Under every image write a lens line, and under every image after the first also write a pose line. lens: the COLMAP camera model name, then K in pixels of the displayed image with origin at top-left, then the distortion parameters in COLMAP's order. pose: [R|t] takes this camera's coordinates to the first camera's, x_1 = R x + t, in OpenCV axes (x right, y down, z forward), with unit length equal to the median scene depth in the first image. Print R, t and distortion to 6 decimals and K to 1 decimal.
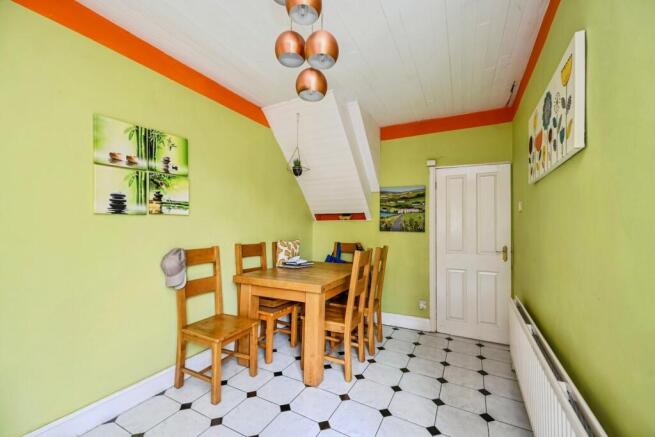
lens RADIAL K [[265.8, 0, 327.5], [0, 265.8, 222.0], [0, 0, 1]] dist [0.001584, 0.000046]
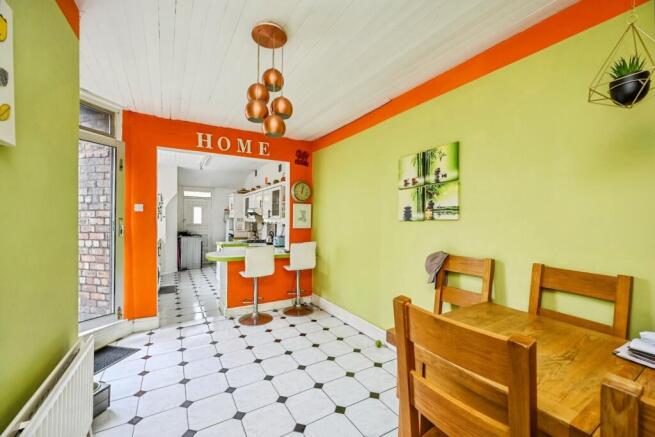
lens RADIAL K [[265.8, 0, 332.4], [0, 265.8, 222.3], [0, 0, 1]] dist [0.001584, 0.000046]
pose [[-0.516588, -0.002648, -0.856230, 0.584364], [-0.004497, 0.999990, -0.000379, -0.016850], [0.856222, 0.003655, -0.516594, 1.220951]]
